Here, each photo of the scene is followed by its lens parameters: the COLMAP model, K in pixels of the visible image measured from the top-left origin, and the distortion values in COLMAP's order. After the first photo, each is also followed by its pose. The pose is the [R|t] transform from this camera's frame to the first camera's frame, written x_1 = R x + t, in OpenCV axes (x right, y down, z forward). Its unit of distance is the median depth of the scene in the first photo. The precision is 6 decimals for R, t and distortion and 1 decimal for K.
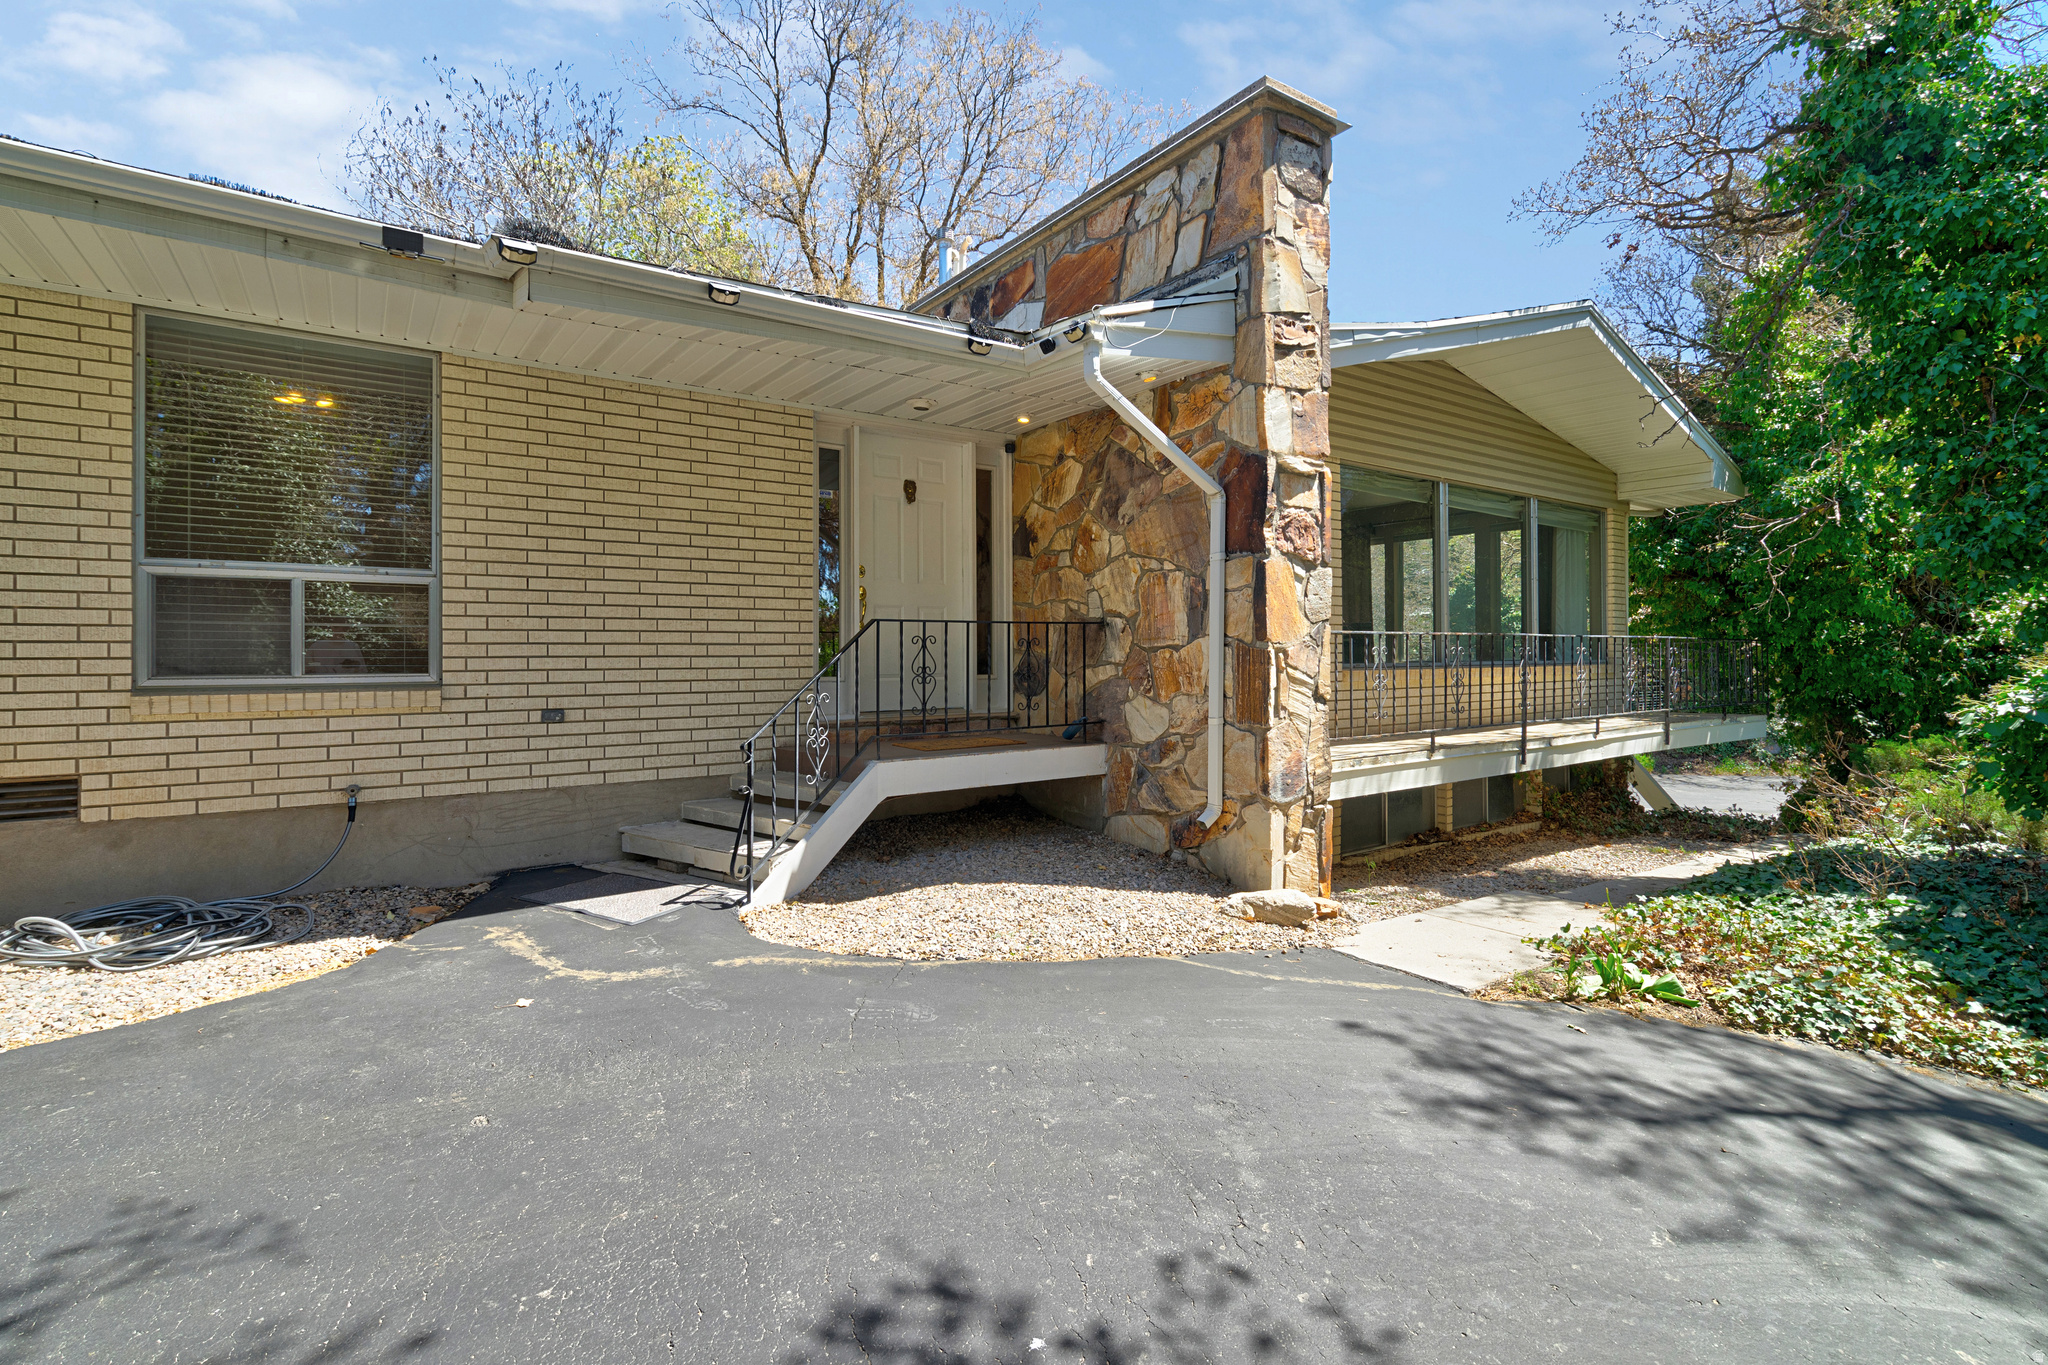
lens RADIAL K [[933.9, 0, 1022.2], [0, 933.9, 649.3], [0, 0, 1]] dist [-0.007466, 0.003649]
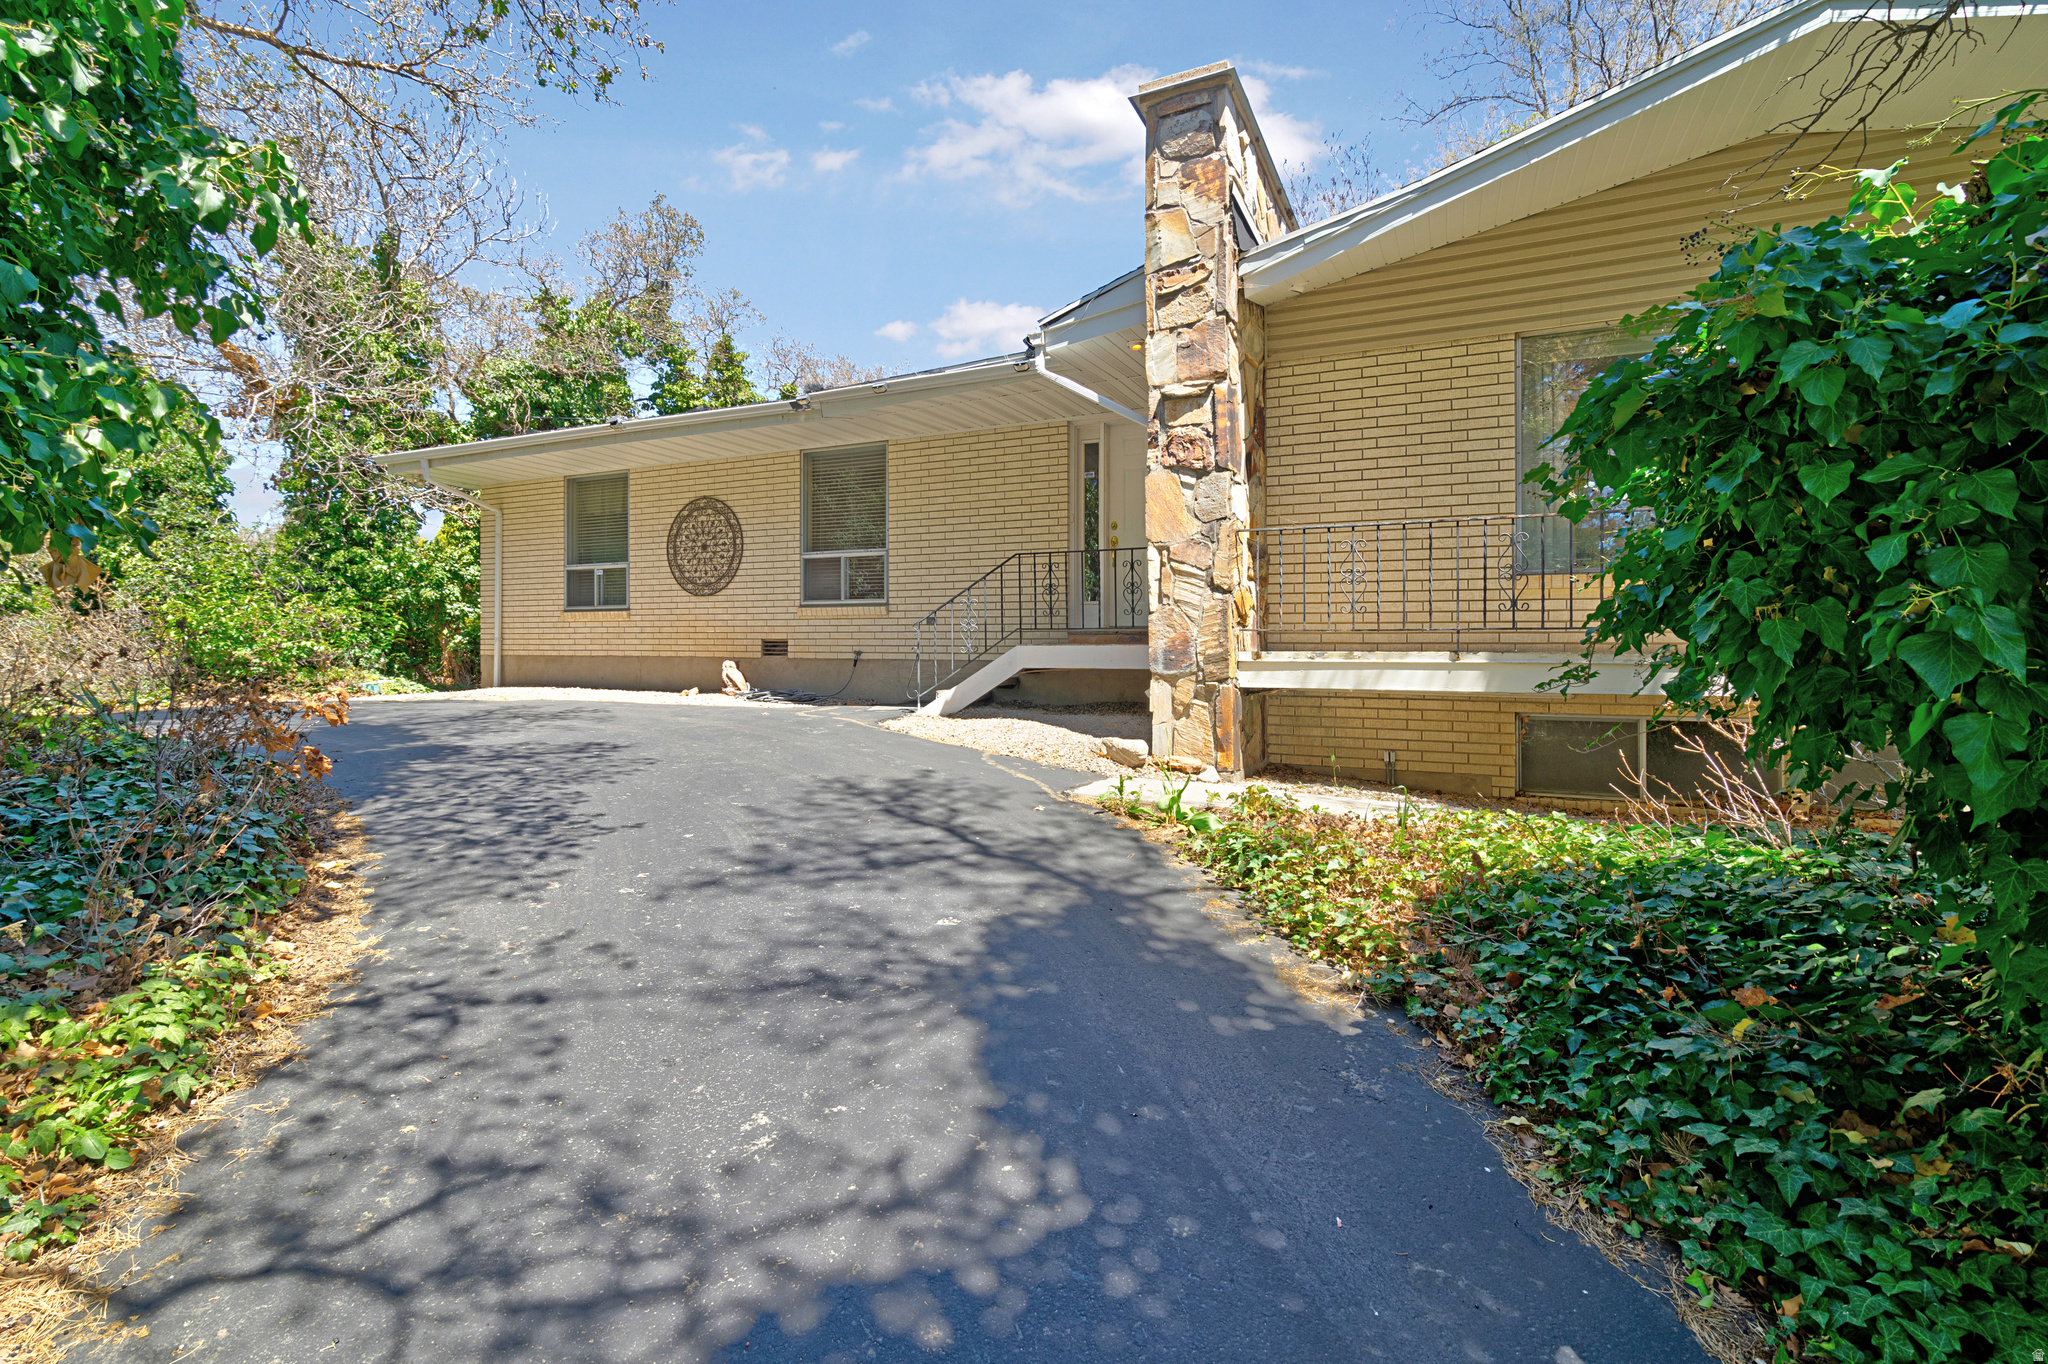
lens RADIAL K [[933.9, 0, 1035.0], [0, 933.9, 664.7], [0, 0, 1]] dist [-0.007466, 0.003649]
pose [[0.495021, 0.012374, -0.868793, 1.195401], [-0.005926, 0.999923, 0.010865, 0.134050], [0.868861, -0.000230, 0.495056, 0.246791]]
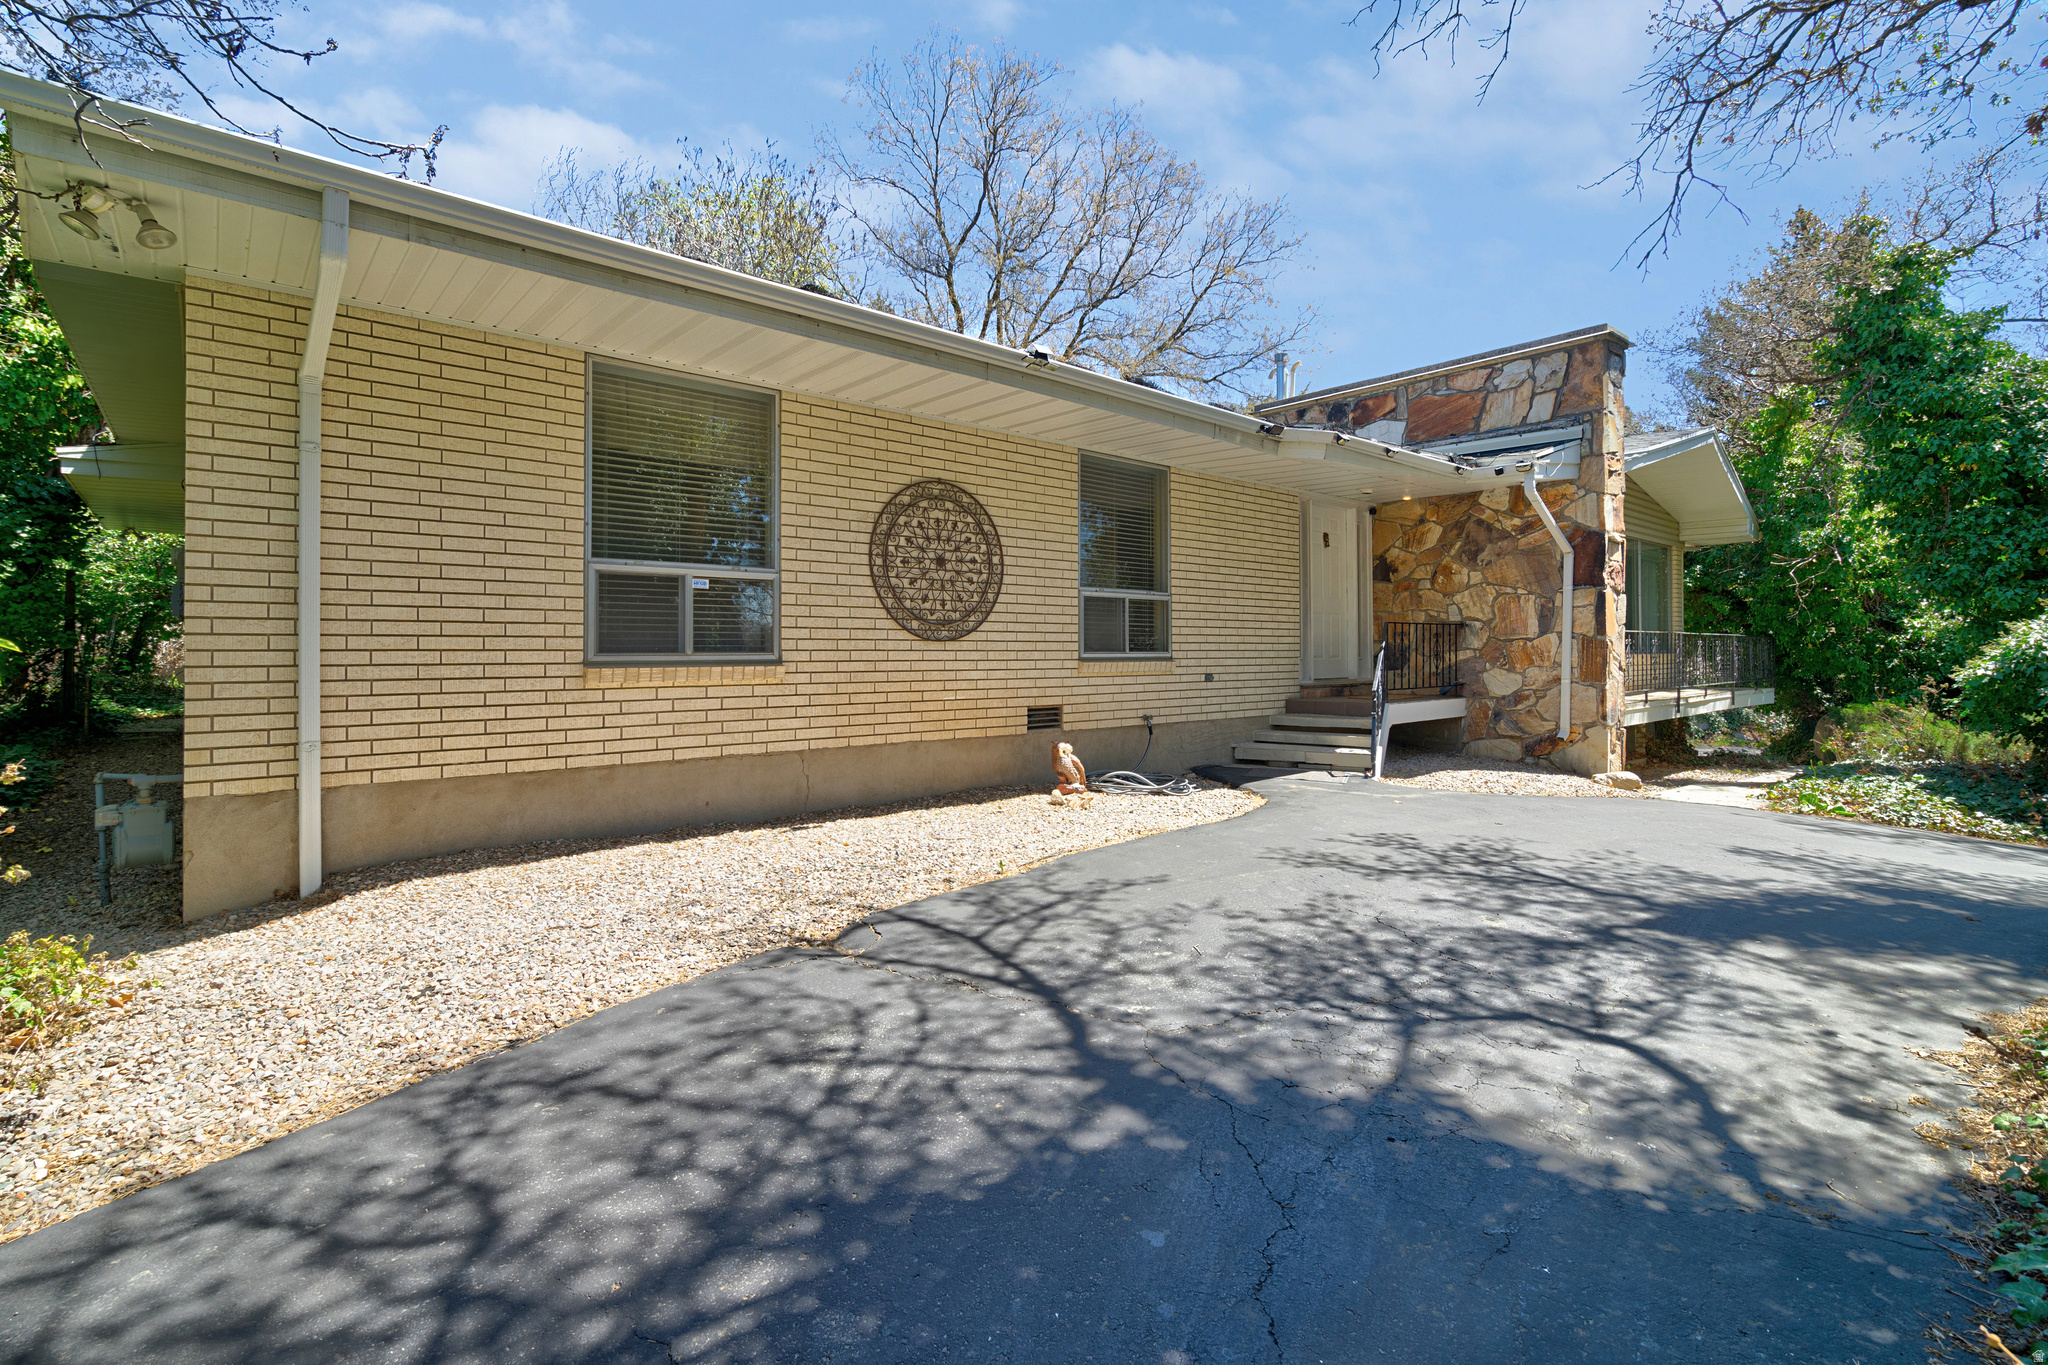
lens RADIAL K [[933.9, 0, 987.6], [0, 933.9, 624.1], [0, 0, 1]] dist [-0.007466, 0.003649]
pose [[0.995851, 0.009829, 0.090469, -1.031942], [-0.008704, 0.999880, -0.012823, 0.000568], [-0.090584, 0.011982, 0.995817, -0.644430]]
